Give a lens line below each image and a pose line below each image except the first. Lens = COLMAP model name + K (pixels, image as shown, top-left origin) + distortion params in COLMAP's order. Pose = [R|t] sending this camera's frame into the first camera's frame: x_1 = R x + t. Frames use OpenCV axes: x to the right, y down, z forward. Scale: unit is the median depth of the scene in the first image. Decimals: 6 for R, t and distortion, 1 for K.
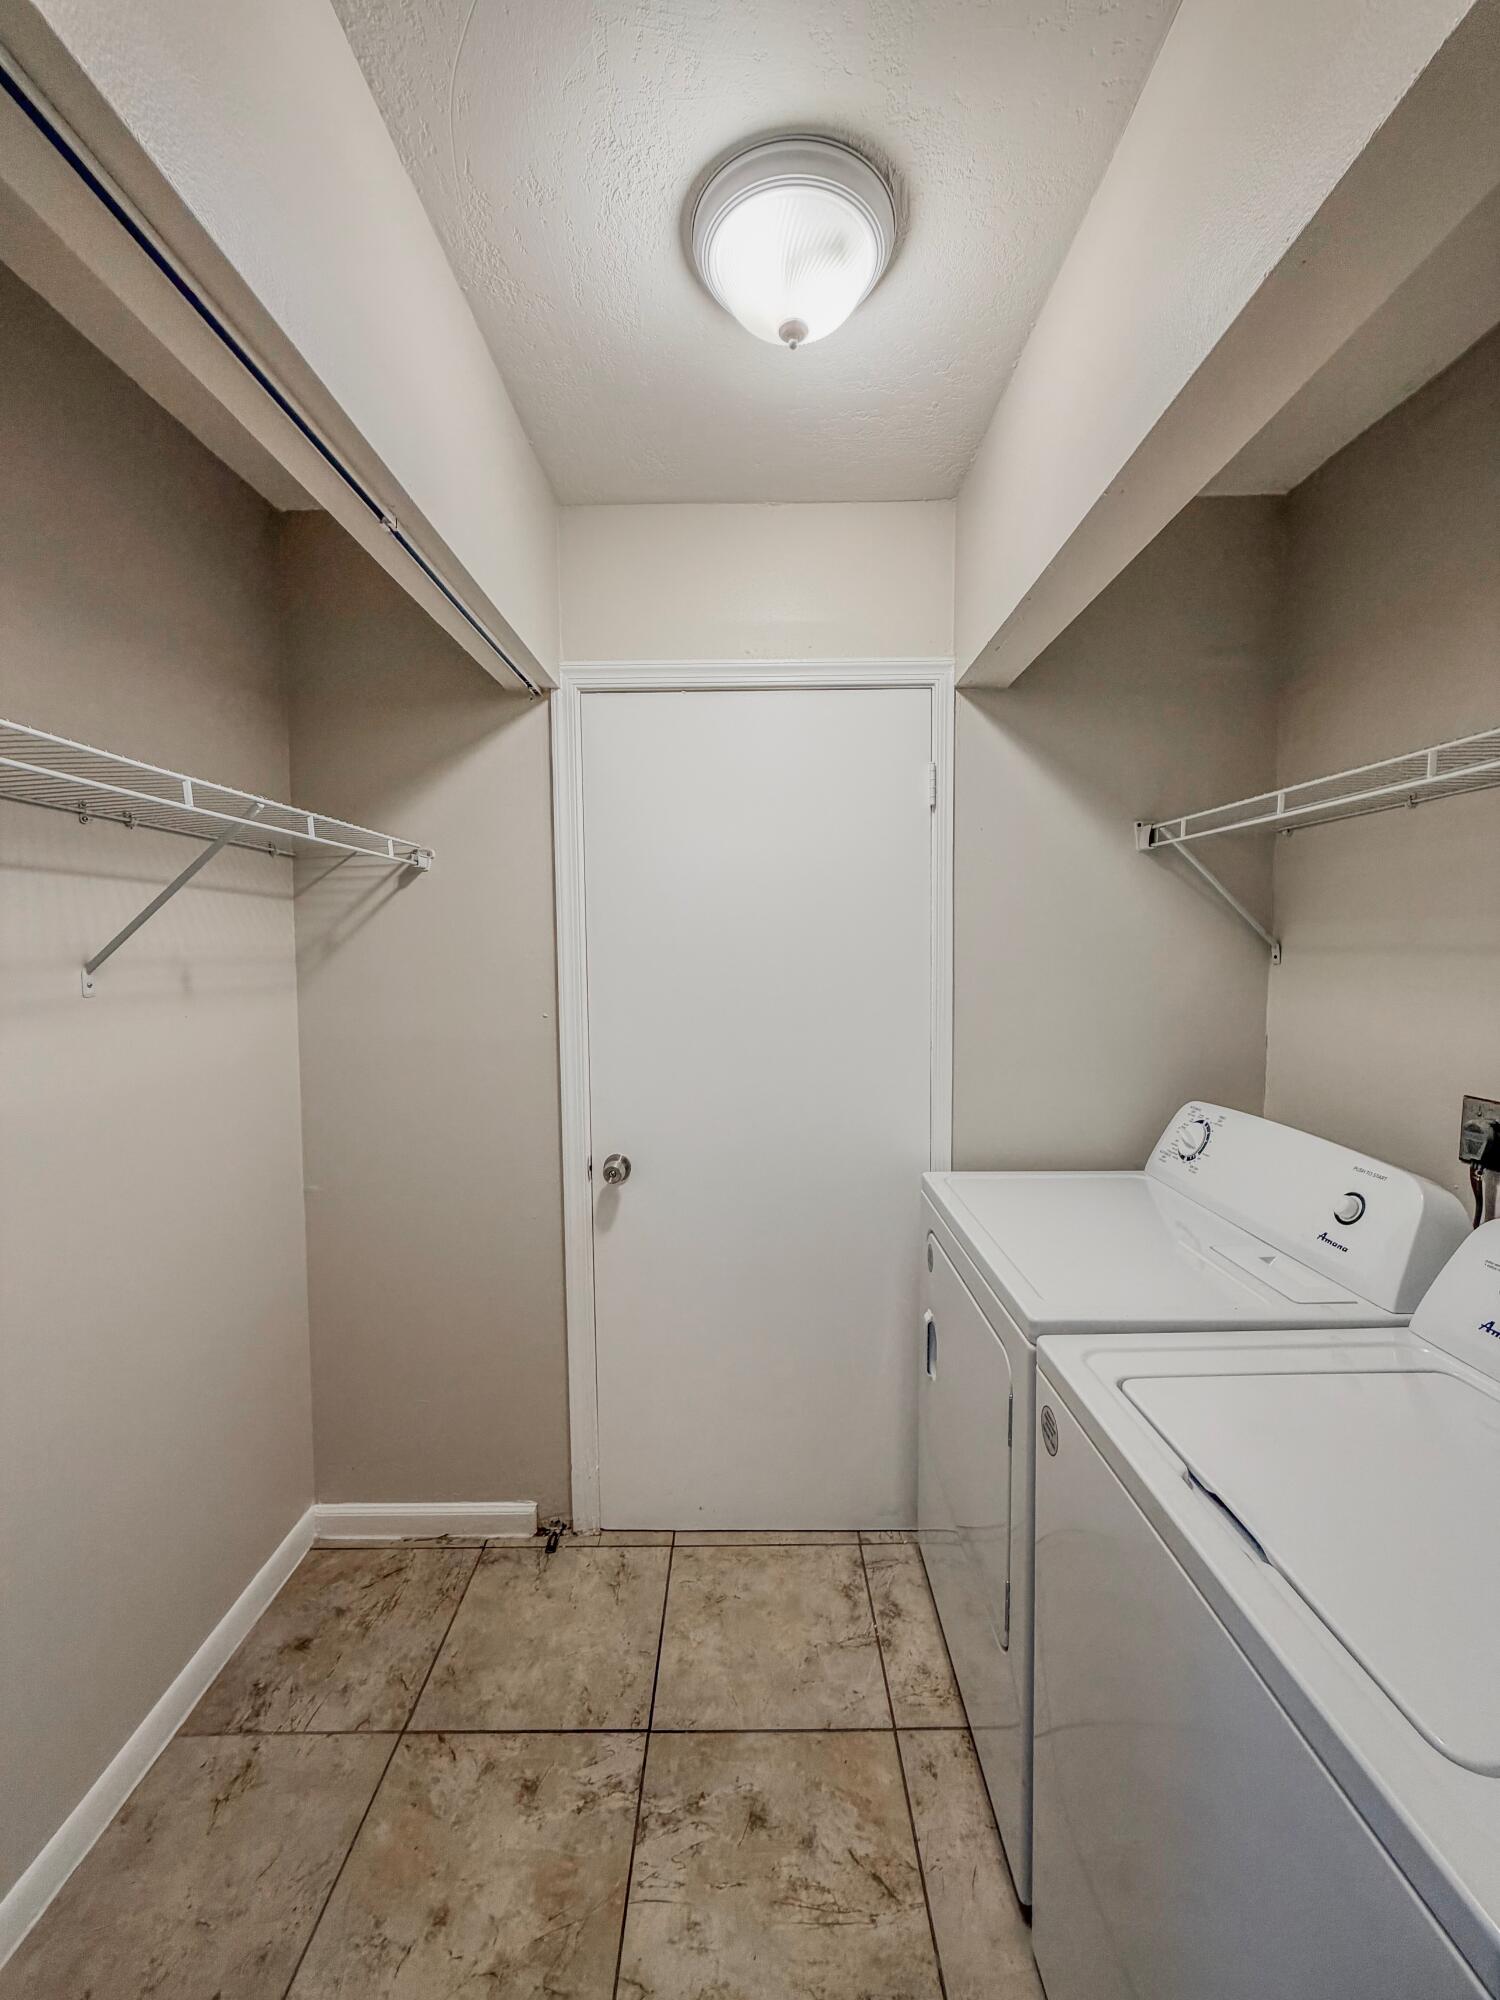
lens RADIAL K [[807.6, 0, 744.2], [0, 807.6, 997.2], [0, 0, 1]] dist [-0.000021, 0.000355]
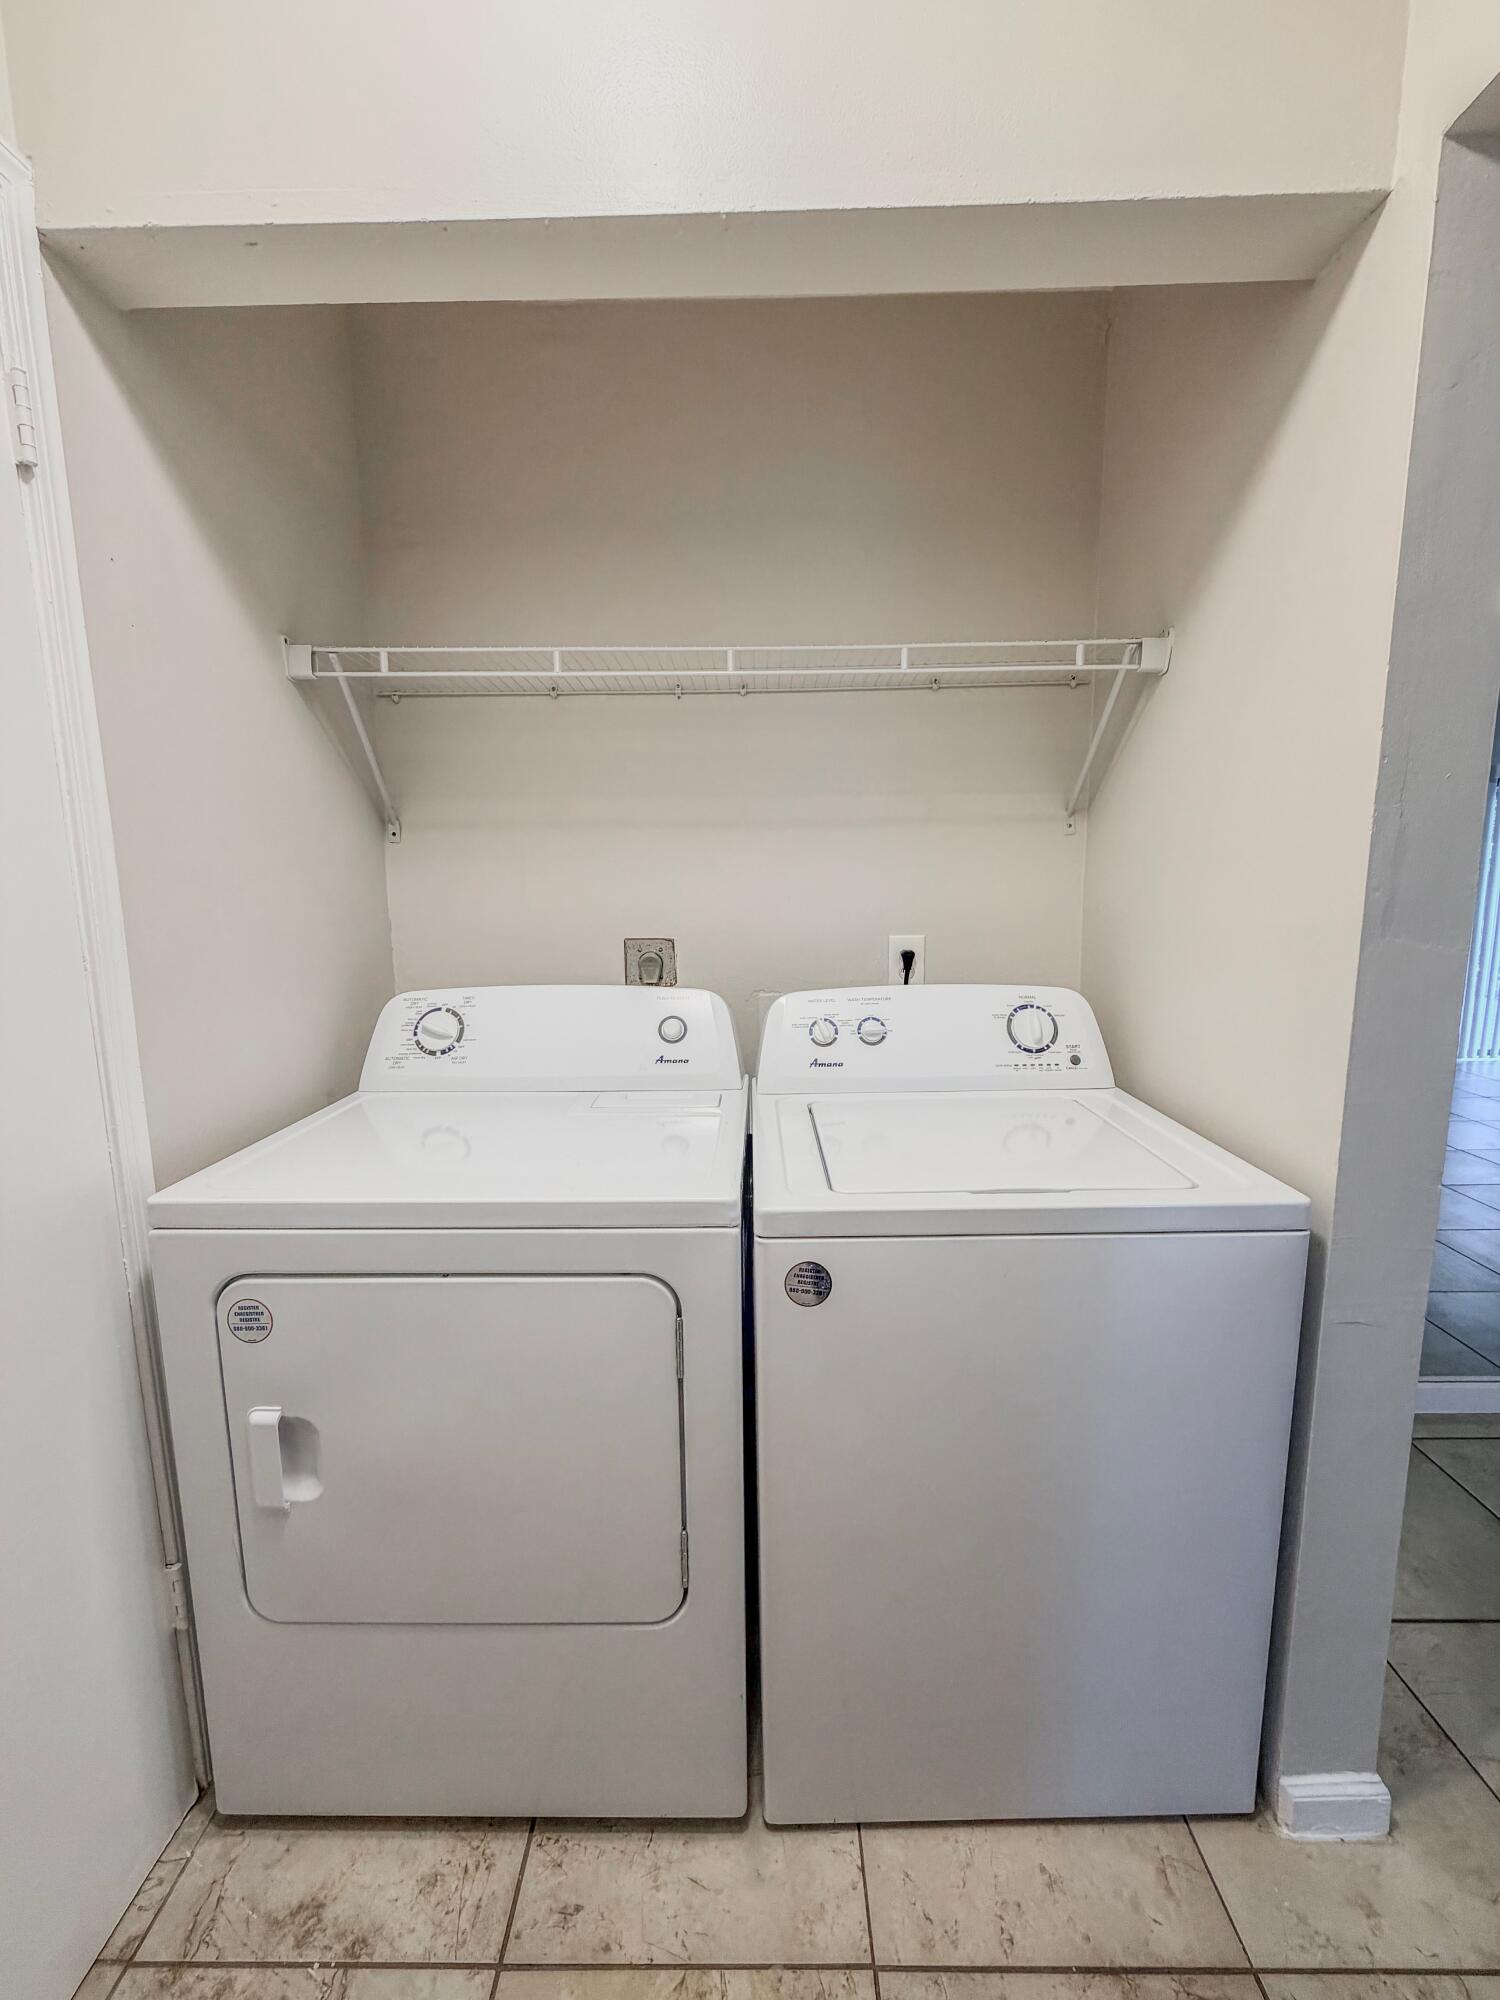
lens RADIAL K [[807.6, 0, 744.2], [0, 807.6, 997.2], [0, 0, 1]] dist [-0.000021, 0.000355]
pose [[-0.007337, -0.131211, 0.991327, -0.317630], [0.068220, 0.988979, 0.131405, 0.046316], [-0.997643, 0.068593, 0.001695, 0.651014]]
